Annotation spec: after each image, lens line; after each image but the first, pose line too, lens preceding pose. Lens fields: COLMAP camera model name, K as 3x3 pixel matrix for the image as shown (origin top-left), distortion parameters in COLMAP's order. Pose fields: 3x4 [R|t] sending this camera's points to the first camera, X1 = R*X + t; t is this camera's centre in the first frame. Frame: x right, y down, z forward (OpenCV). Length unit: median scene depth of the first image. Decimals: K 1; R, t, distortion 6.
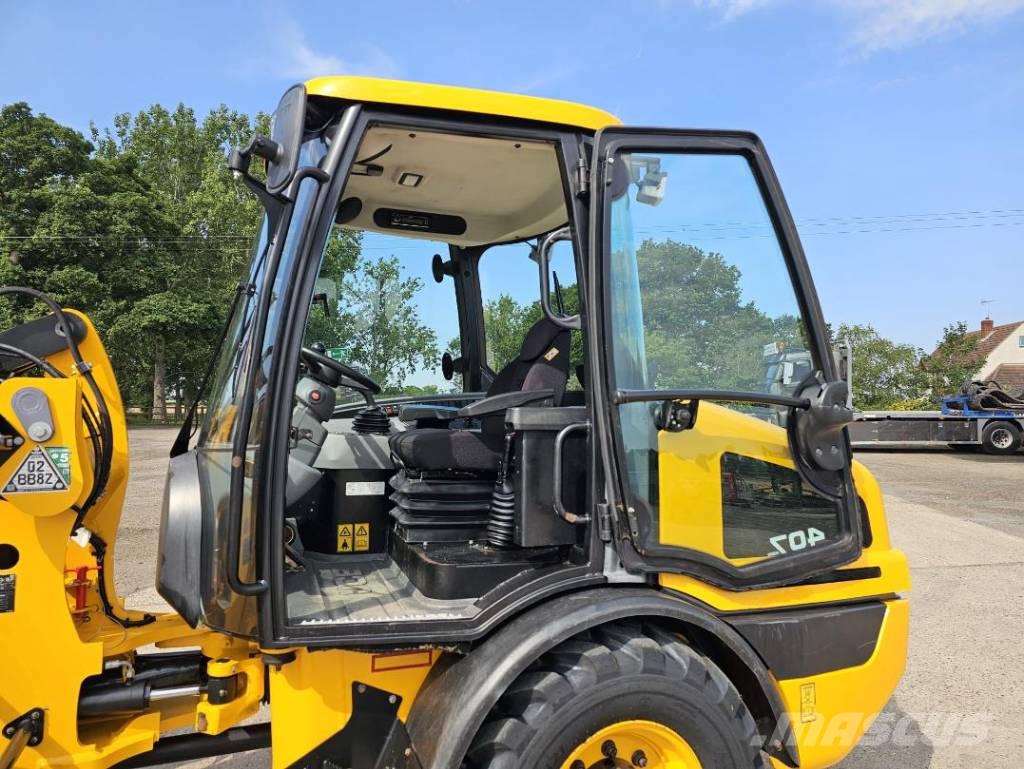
lens RADIAL K [[679.0, 0, 520.0], [0, 679.0, 383.4], [0, 0, 1]] dist [0.067277, -0.058567]
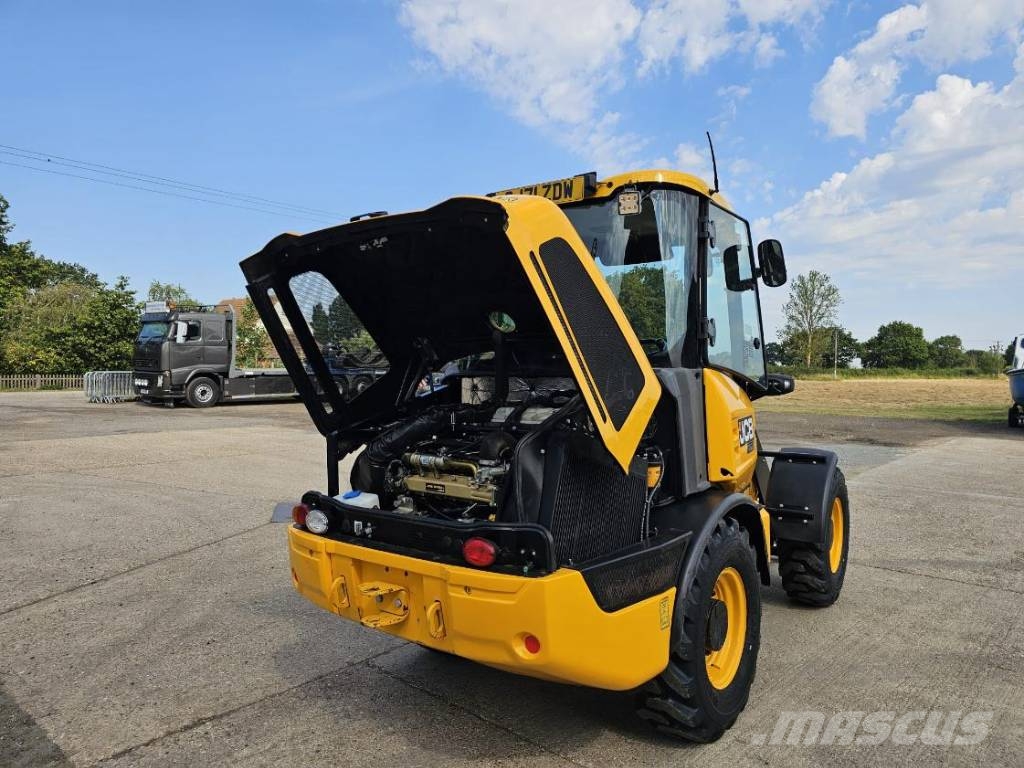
lens RADIAL K [[679.0, 0, 511.2], [0, 679.0, 391.8], [0, 0, 1]] dist [0.067277, -0.058567]
pose [[0.537158, -0.028548, 0.842998, -0.134299], [-0.036141, 0.997730, 0.056817, -0.001540], [-0.842707, -0.060986, 0.534908, 0.008635]]
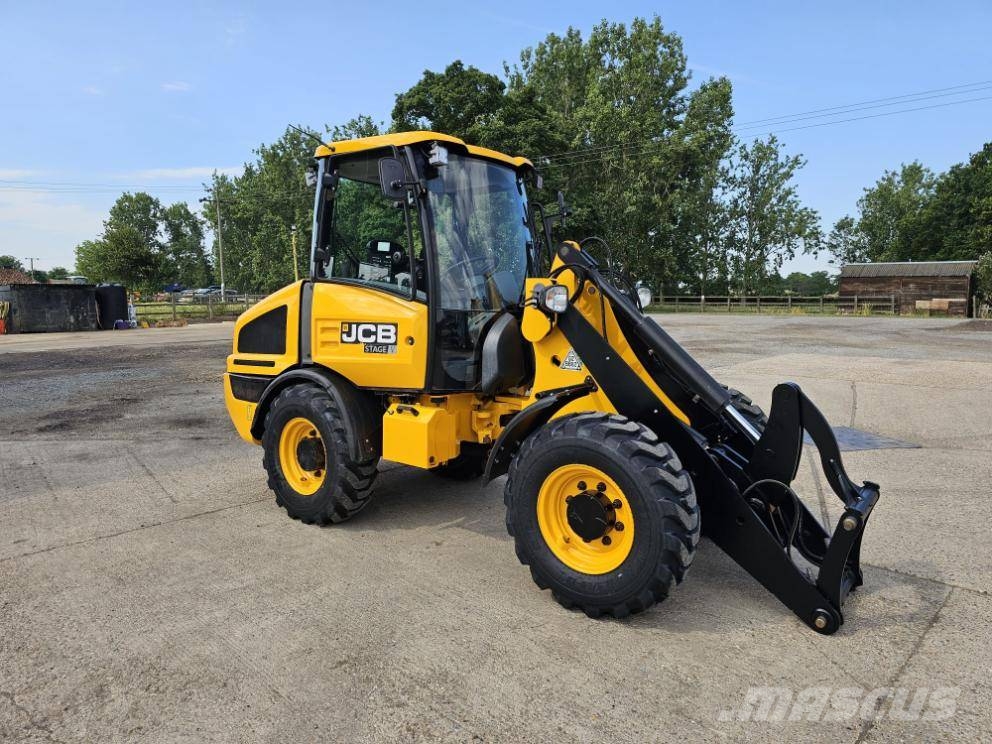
lens RADIAL K [[657.8, 0, 500.0], [0, 657.8, 362.7], [0, 0, 1]] dist [0.067277, -0.058567]
pose [[0.837999, 0.046972, -0.543646, 0.045757], [0.026827, 0.991537, 0.127023, -0.000830], [0.545011, -0.121030, 0.829647, -0.051643]]
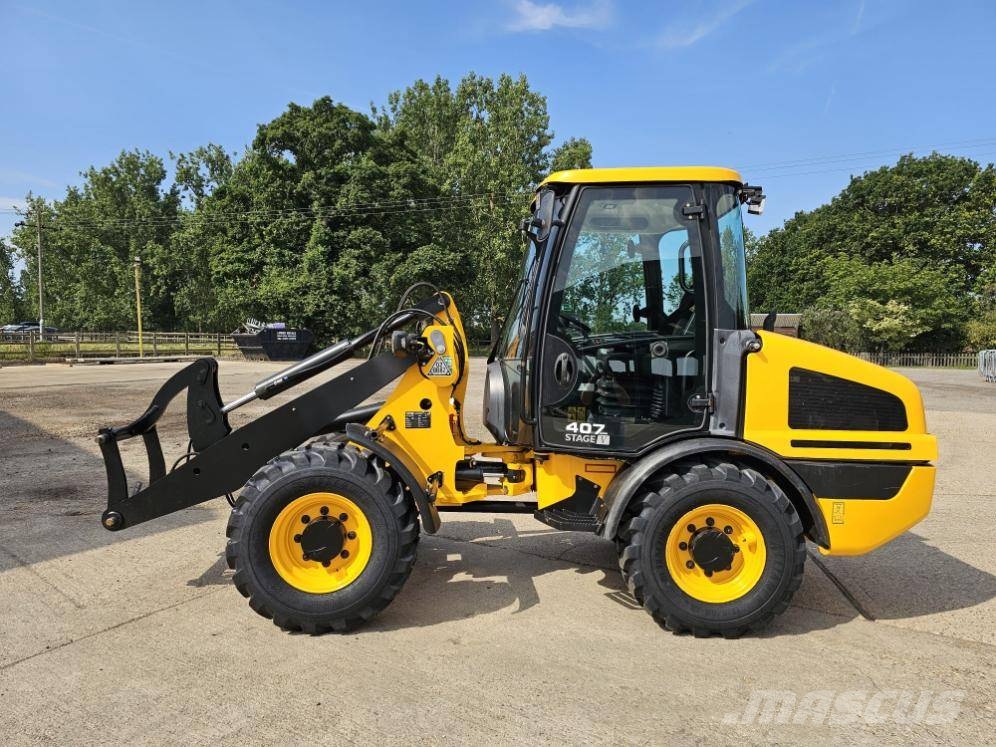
lens RADIAL K [[660.4, 0, 501.9], [0, 660.4, 368.3], [0, 0, 1]] dist [0.067277, -0.058567]
pose [[0.936002, 0.020447, -0.351400, 0.013188], [0.006137, 0.997212, 0.074373, -0.001395], [0.351941, -0.071769, 0.933267, -0.049868]]
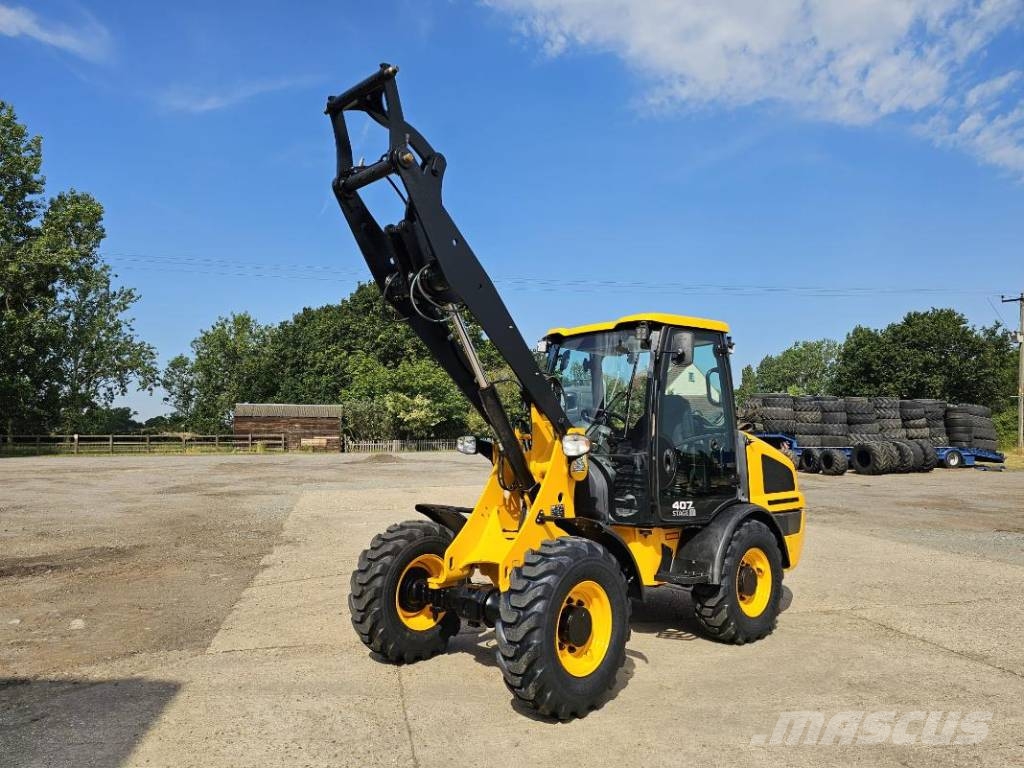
lens RADIAL K [[679.0, 0, 509.9], [0, 679.0, 397.2], [0, 0, 1]] dist [0.067277, -0.058567]
pose [[0.925409, 0.012226, 0.378771, -0.101611], [-0.007078, 0.999863, -0.014981, -0.004480], [-0.378903, 0.011182, 0.925369, -0.068393]]
